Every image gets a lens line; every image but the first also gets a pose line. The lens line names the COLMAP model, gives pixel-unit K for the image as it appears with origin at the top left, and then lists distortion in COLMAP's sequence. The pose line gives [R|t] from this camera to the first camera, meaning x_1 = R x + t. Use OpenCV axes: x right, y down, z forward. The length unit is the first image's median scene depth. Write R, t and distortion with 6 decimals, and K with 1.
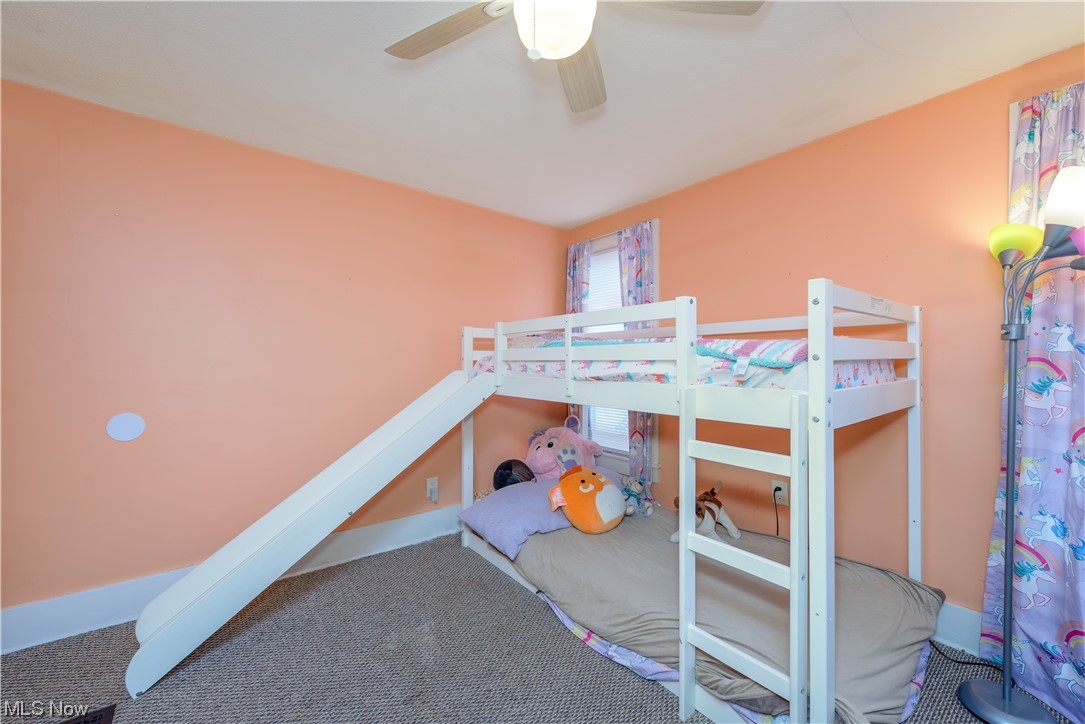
lens RADIAL K [[416.9, 0, 542.5], [0, 416.9, 362.0], [0, 0, 1]] dist [0.001193, -0.000067]
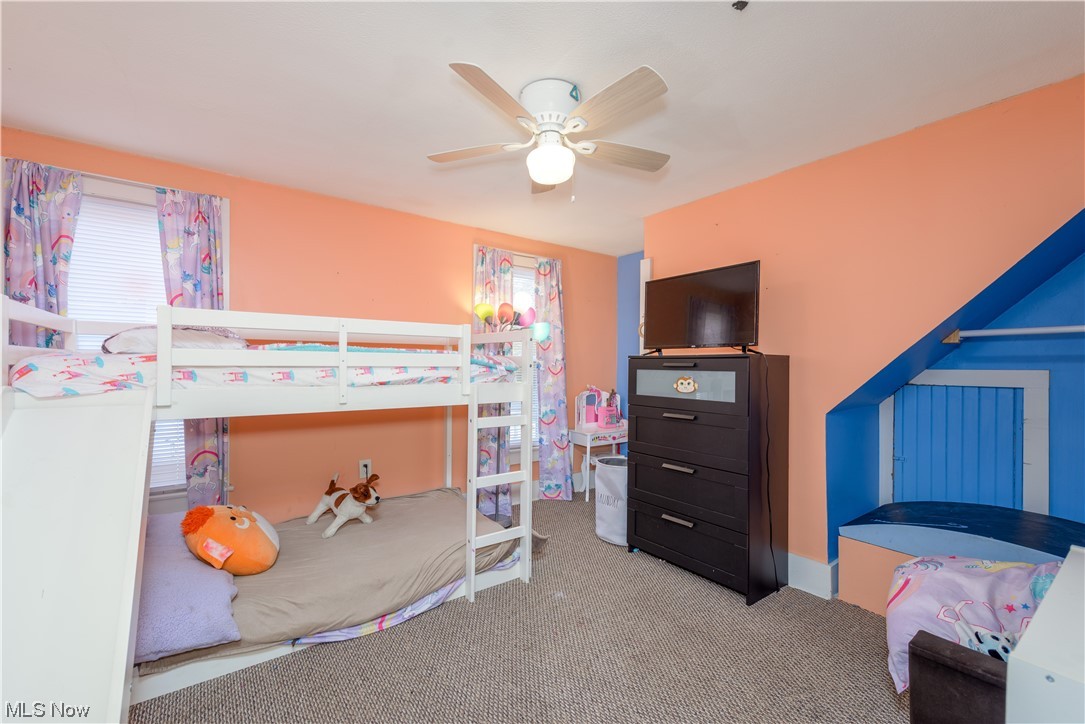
lens RADIAL K [[437.4, 0, 542.5], [0, 437.4, 362.0], [0, 0, 1]] dist [0.002539, 0.000367]
pose [[0.043739, 0.010013, 0.998993, -0.990488], [-0.004762, 0.999941, -0.009814, -0.006725], [-0.999032, -0.004327, 0.043784, 0.528526]]
